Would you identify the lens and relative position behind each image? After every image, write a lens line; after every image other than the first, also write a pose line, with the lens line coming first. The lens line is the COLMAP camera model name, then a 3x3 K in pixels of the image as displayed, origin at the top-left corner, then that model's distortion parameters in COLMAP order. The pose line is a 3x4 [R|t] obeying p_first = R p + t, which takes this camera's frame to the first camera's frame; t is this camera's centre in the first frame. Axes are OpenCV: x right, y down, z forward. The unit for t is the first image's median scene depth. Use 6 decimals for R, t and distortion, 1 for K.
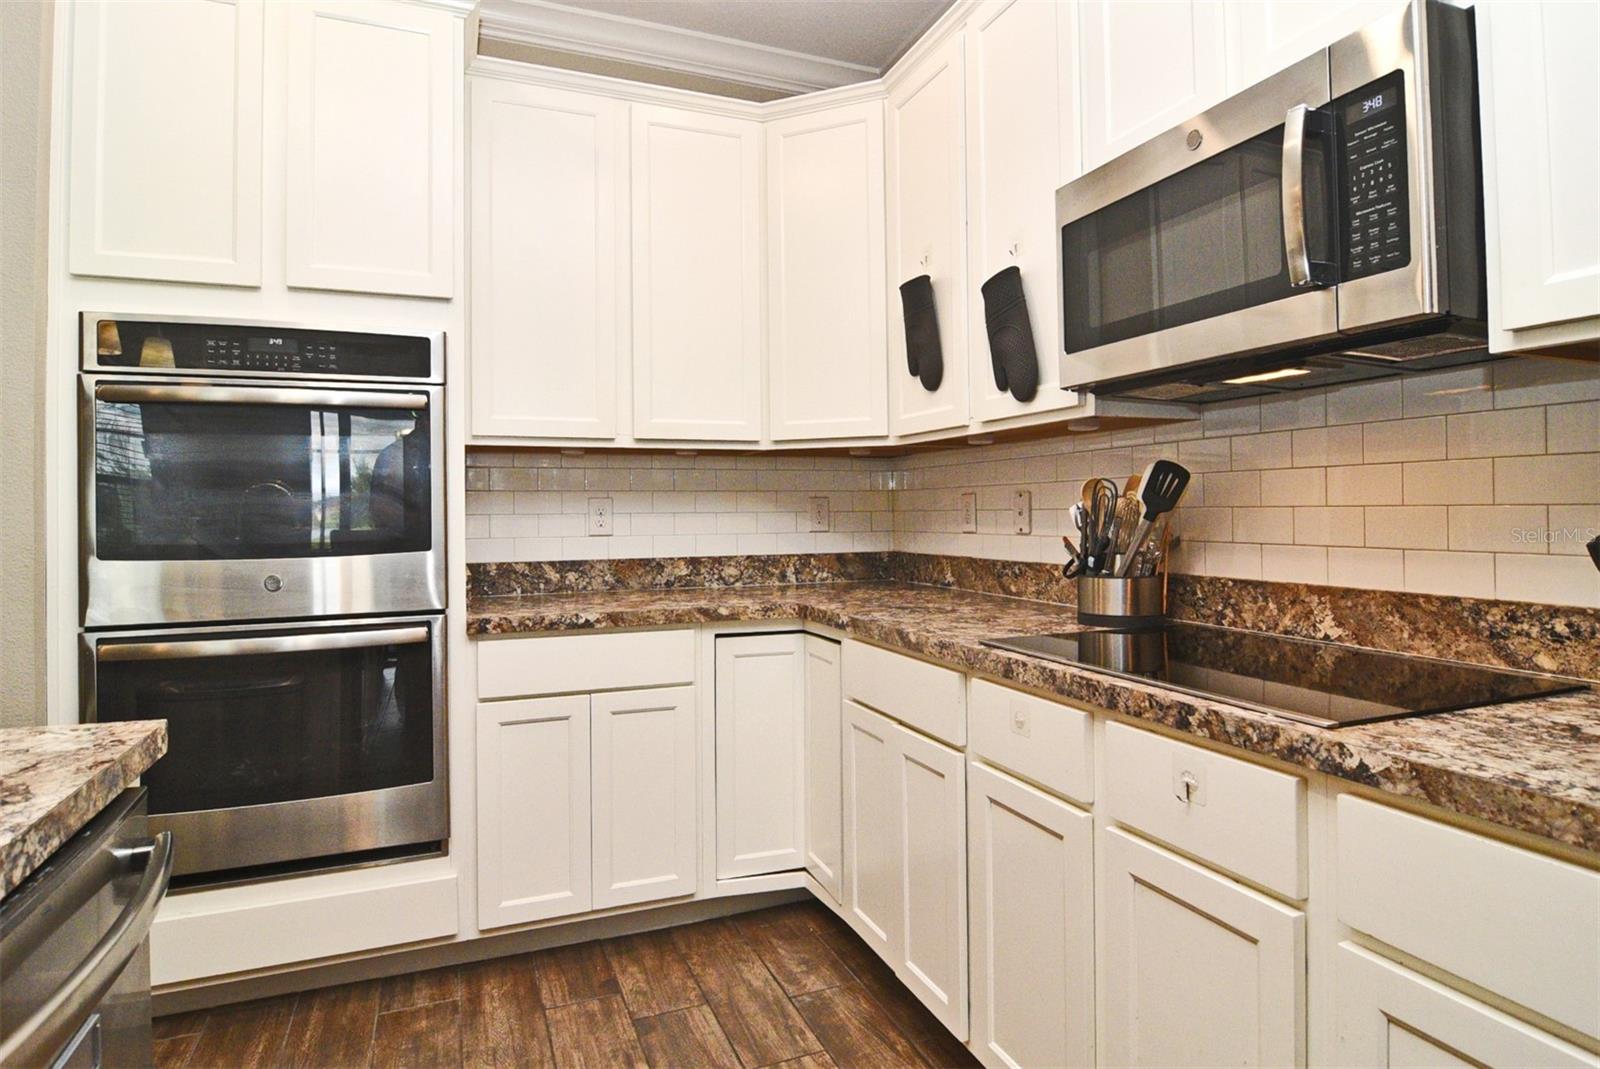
lens RADIAL K [[877.8, 0, 800.0], [0, 877.8, 534.5], [0, 0, 1]] dist [-0.015421, -0.002011]
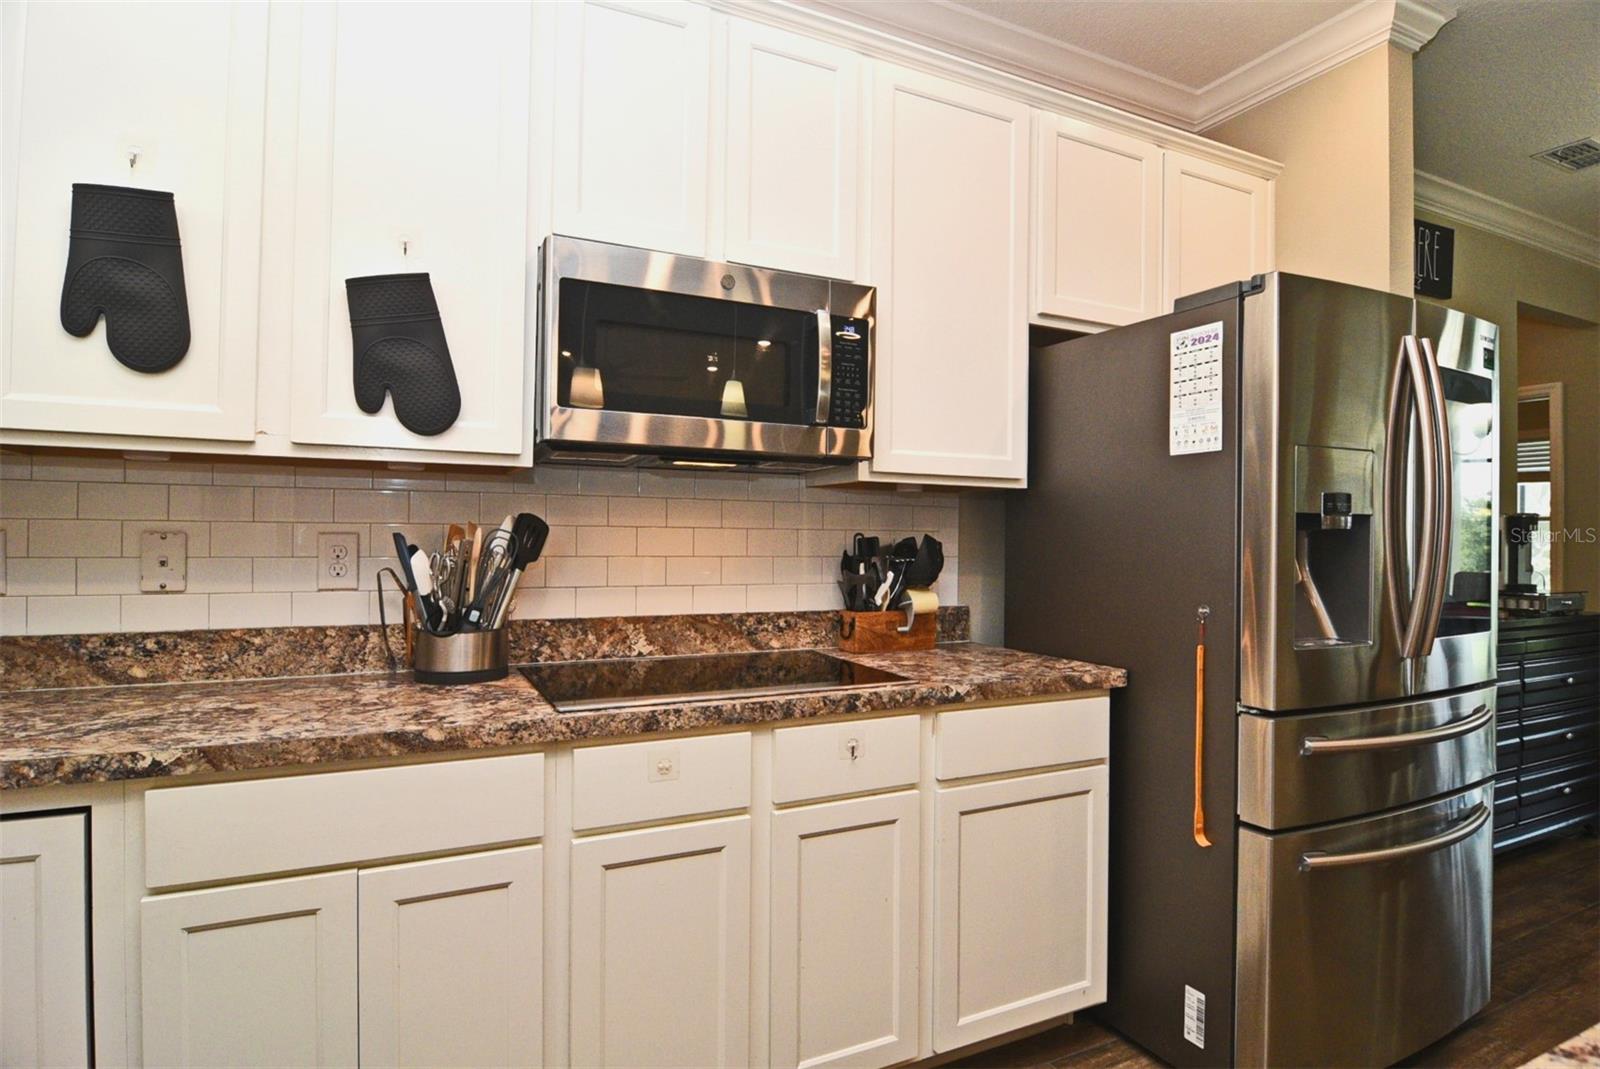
lens RADIAL K [[877.8, 0, 800.0], [0, 877.8, 534.5], [0, 0, 1]] dist [-0.015421, -0.002011]
pose [[-0.084064, 0.005959, 0.996443, -0.759900], [0.015461, 0.999870, -0.004675, -0.056078], [-0.996340, 0.015013, -0.084145, 0.859794]]
